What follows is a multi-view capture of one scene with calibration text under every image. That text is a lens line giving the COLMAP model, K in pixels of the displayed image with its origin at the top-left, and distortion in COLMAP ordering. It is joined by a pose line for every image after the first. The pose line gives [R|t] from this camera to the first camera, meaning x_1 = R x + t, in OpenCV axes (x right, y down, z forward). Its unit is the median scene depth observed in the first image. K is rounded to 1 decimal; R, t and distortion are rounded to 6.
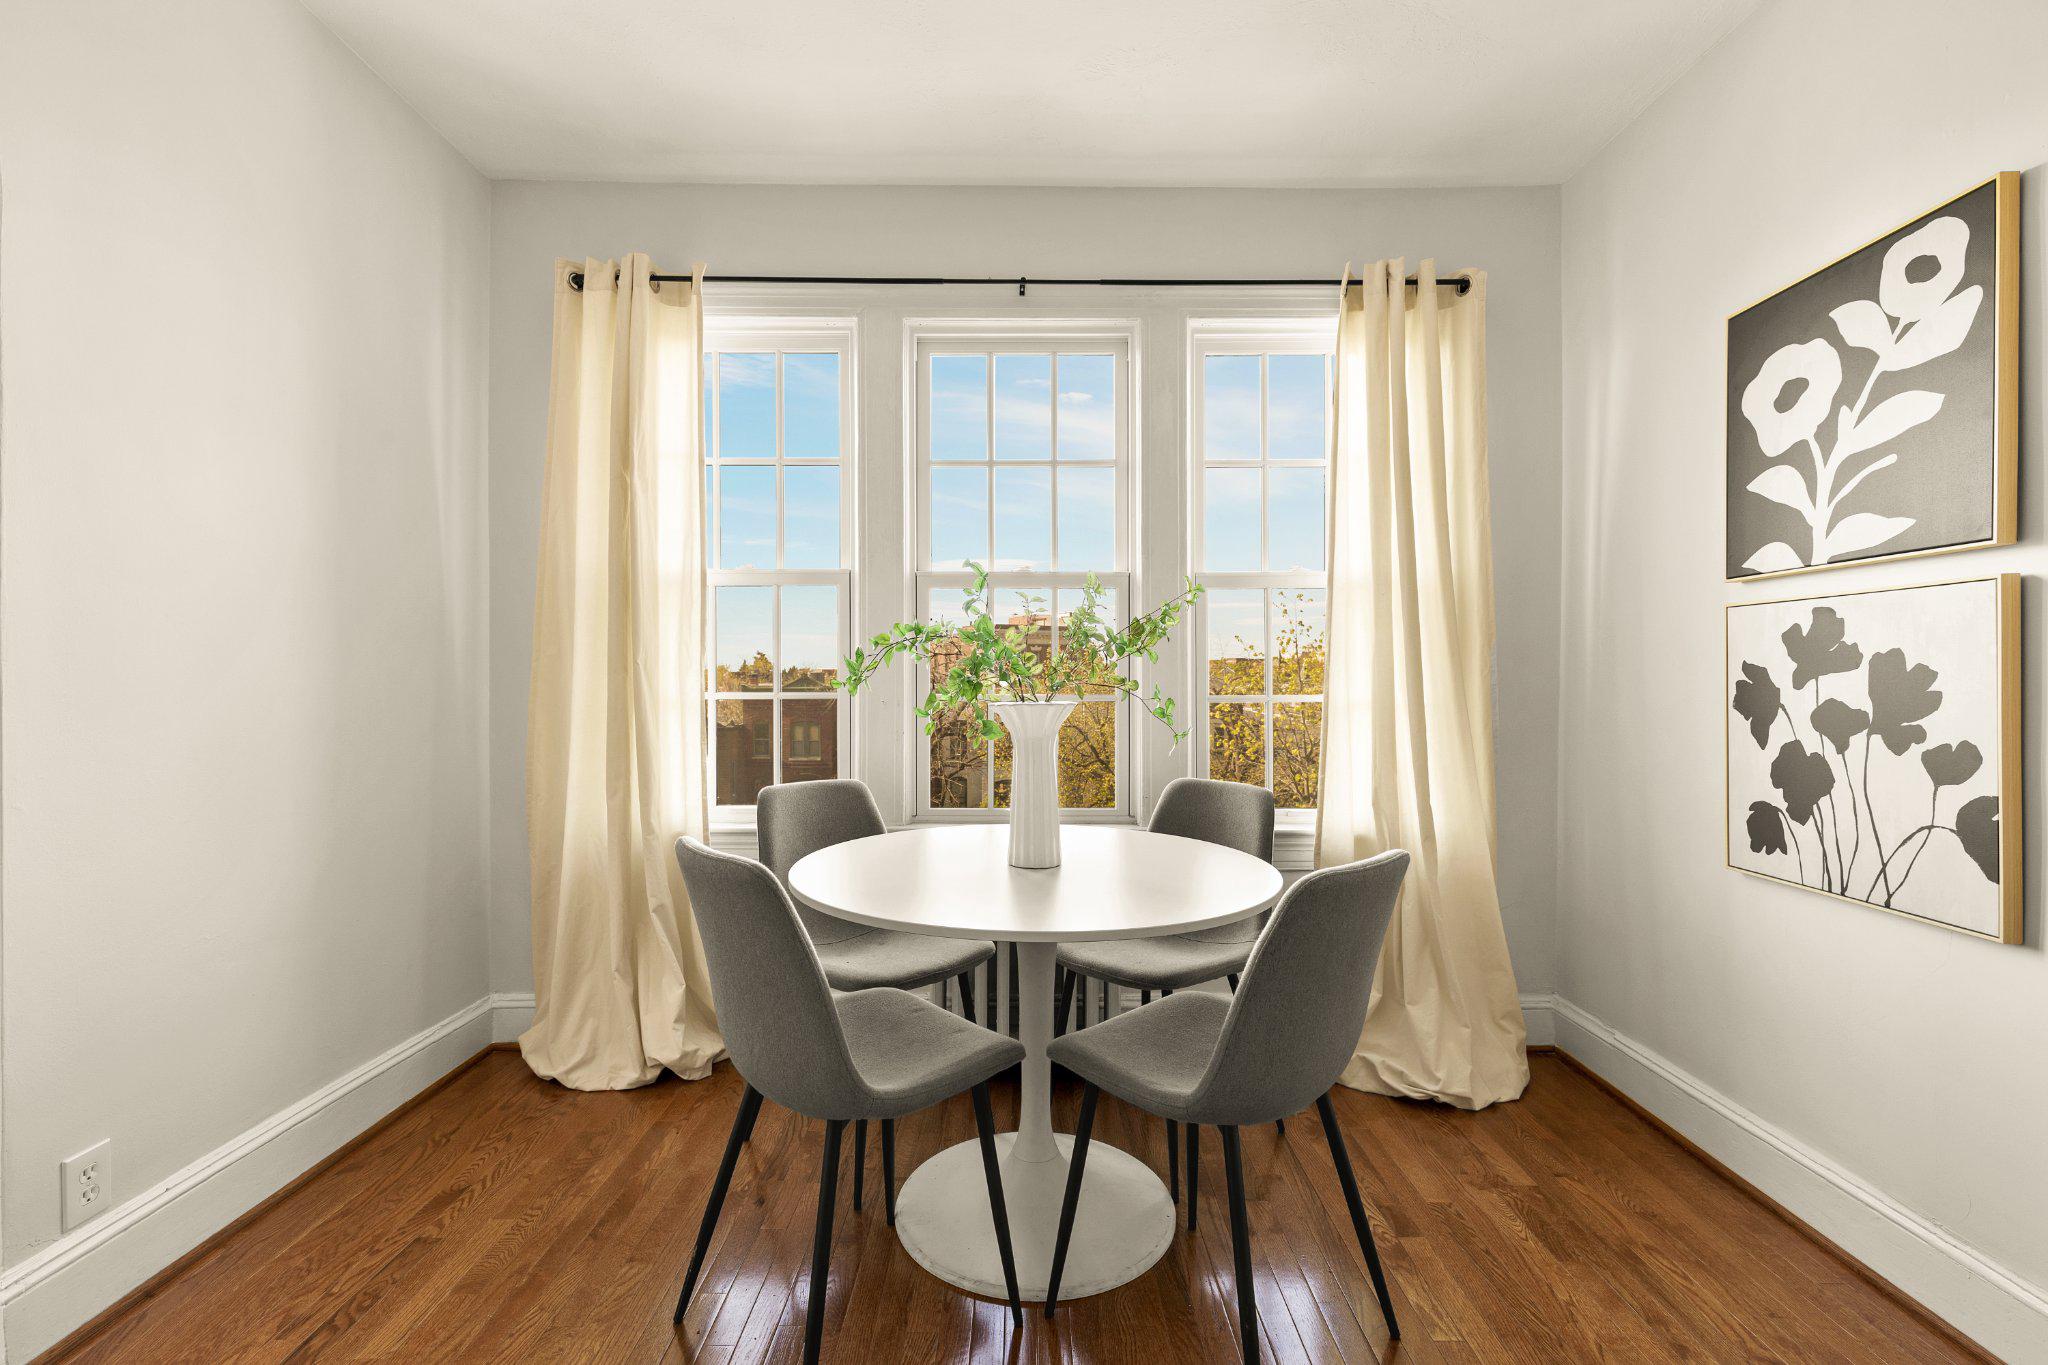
lens RADIAL K [[919.4, 0, 1032.6], [0, 919.4, 685.3], [0, 0, 1]] dist [0.001117, -0.002043]
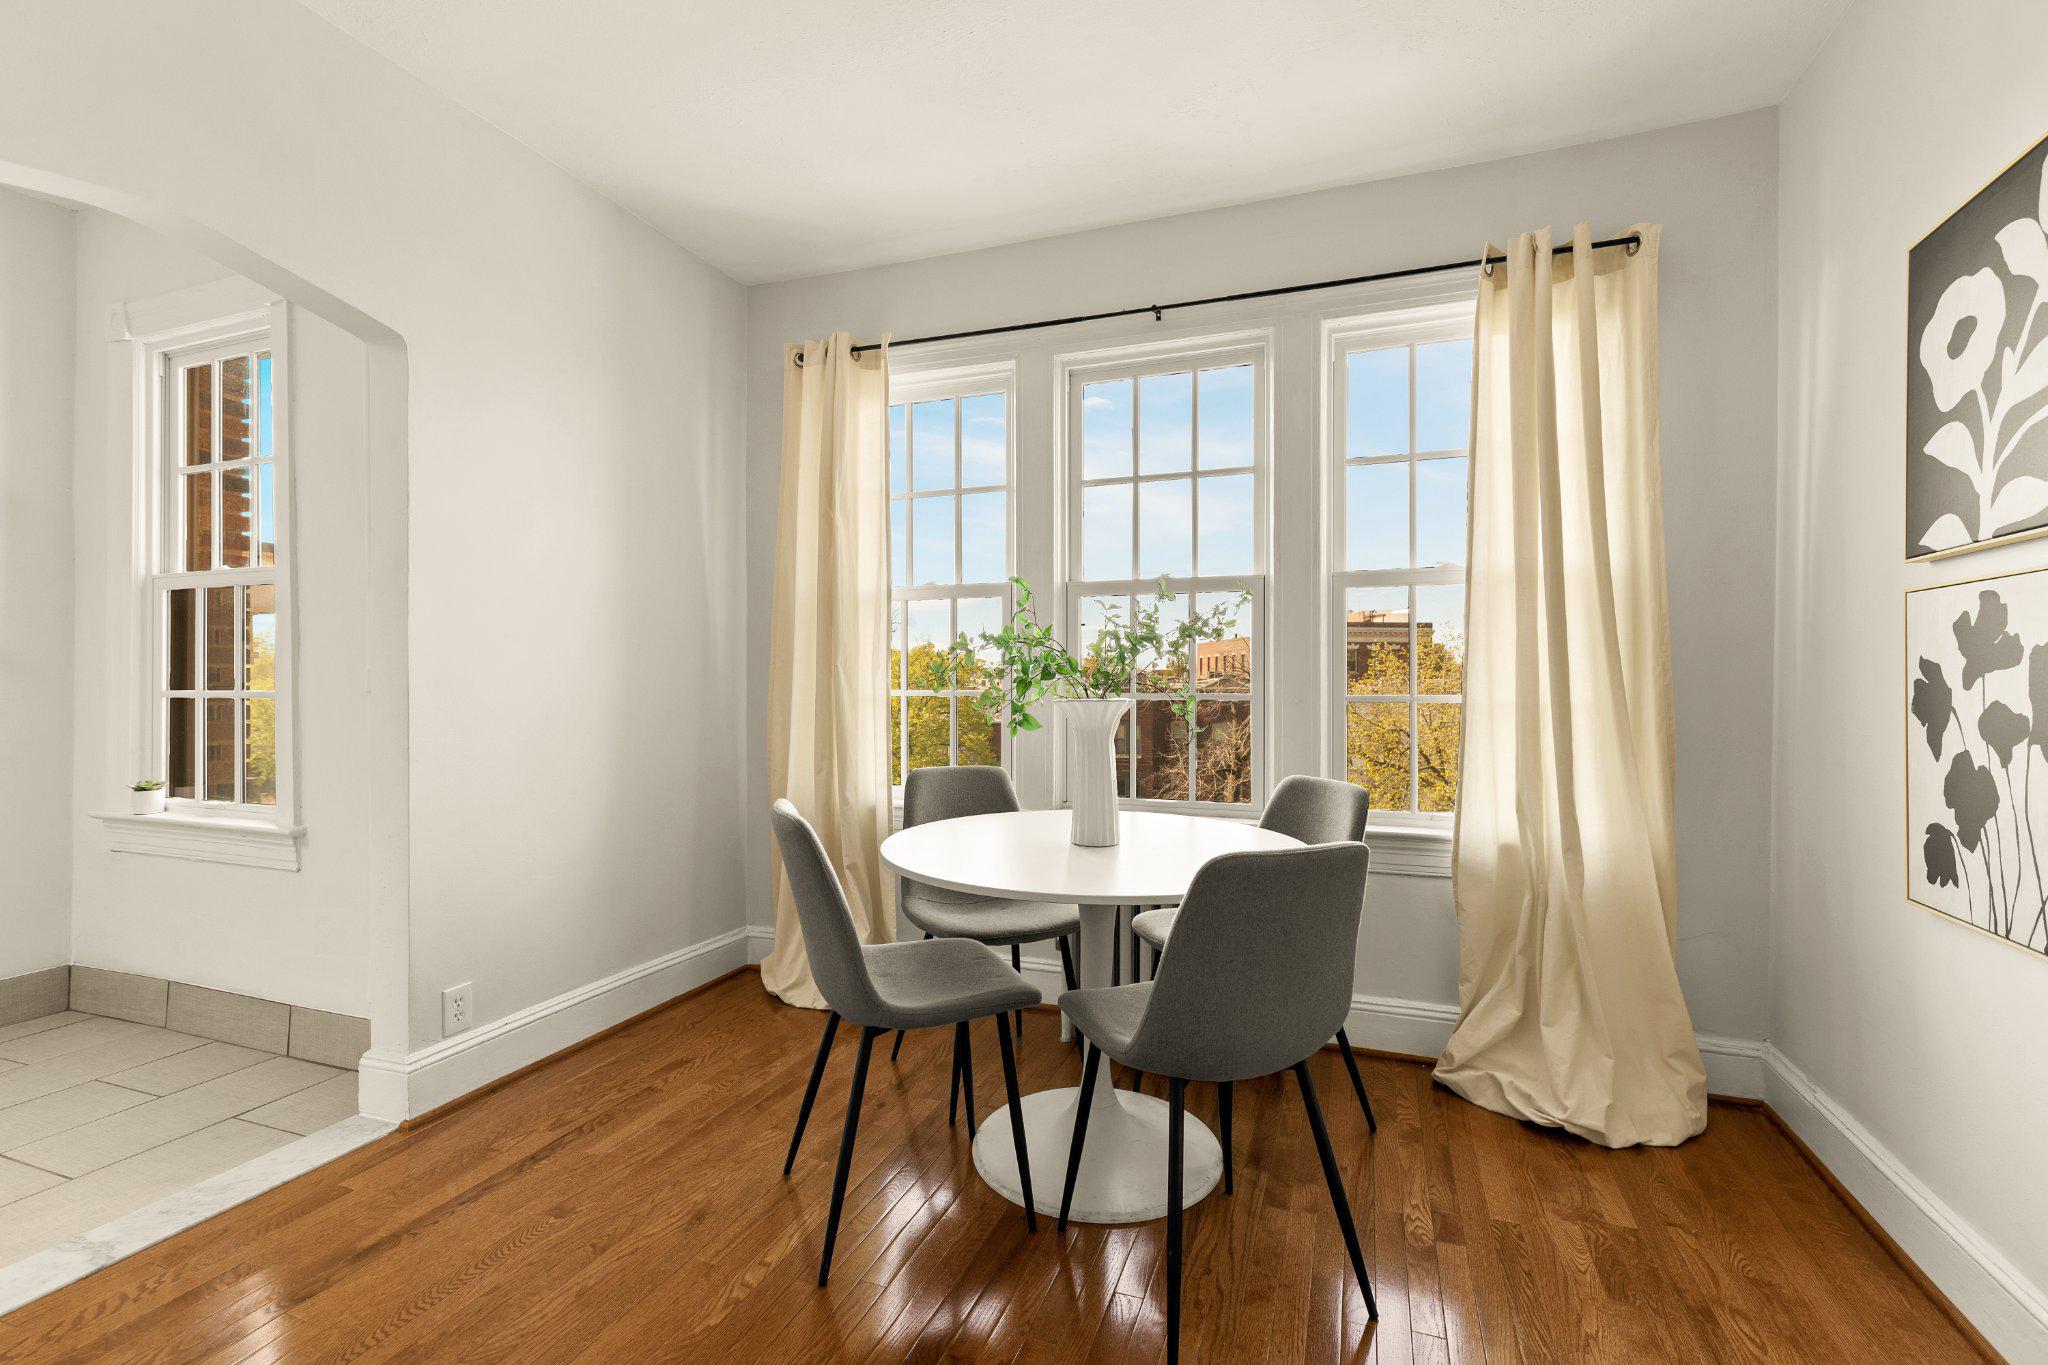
lens RADIAL K [[919.4, 0, 1031.1], [0, 919.4, 686.0], [0, 0, 1]] dist [0.001117, -0.002043]
pose [[0.935838, 0.001959, -0.352425, 0.315688], [-0.001710, 0.999998, 0.001019, 0.001500], [0.352426, -0.000351, 0.935840, -0.075370]]
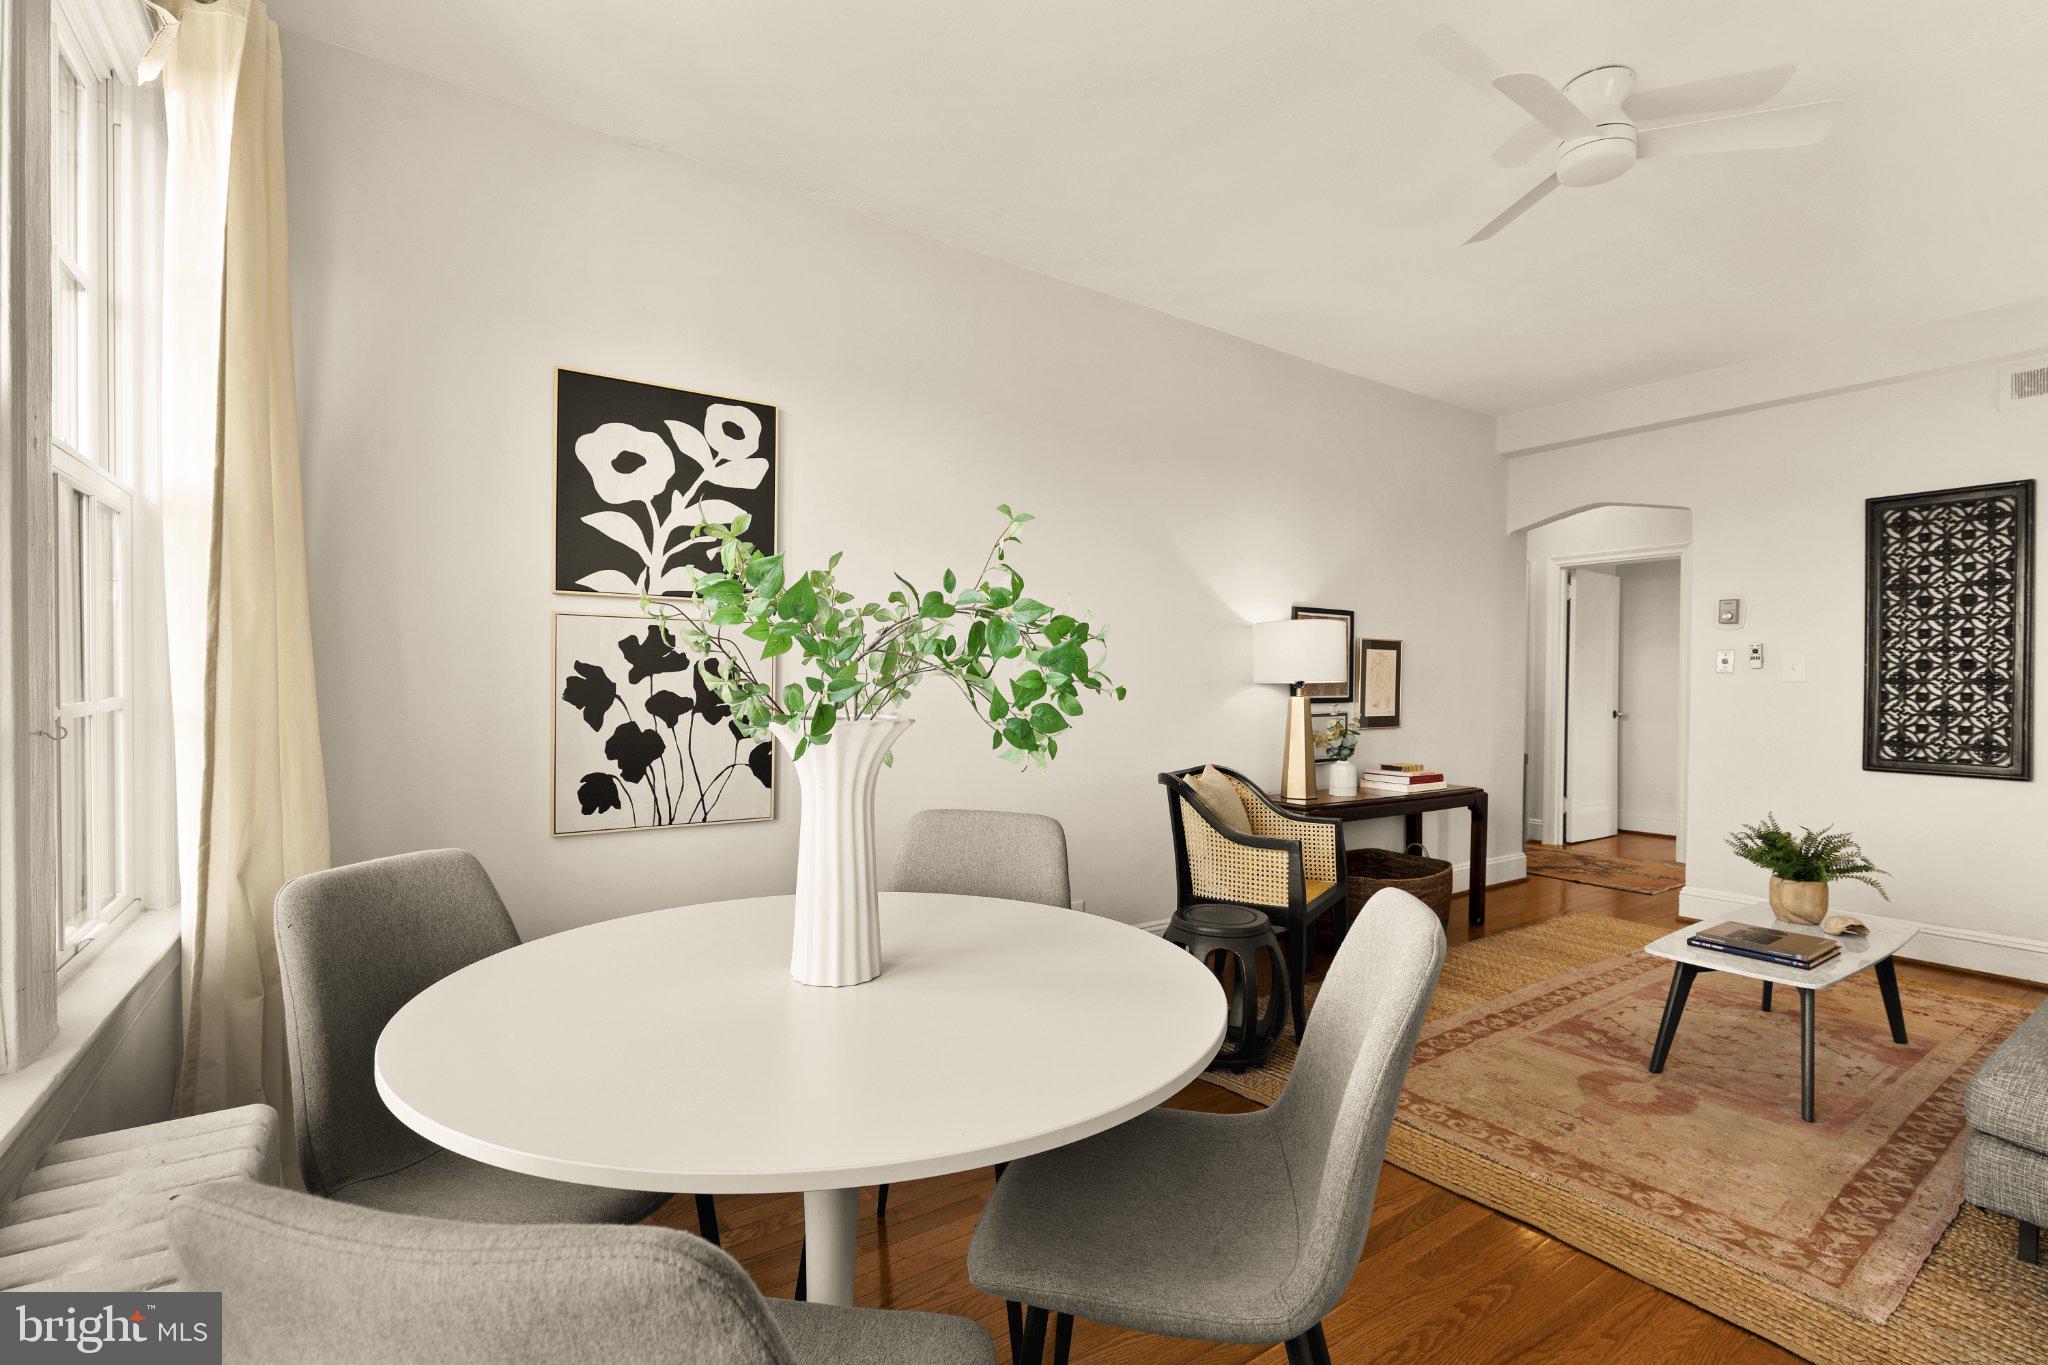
lens RADIAL K [[919.4, 0, 1039.4], [0, 919.4, 679.4], [0, 0, 1]] dist [0.001117, -0.002043]
pose [[-0.566088, -0.009793, 0.824286, -0.590438], [-0.008162, 0.999947, 0.006274, -0.014634], [-0.824304, -0.003176, -0.566138, 1.213272]]
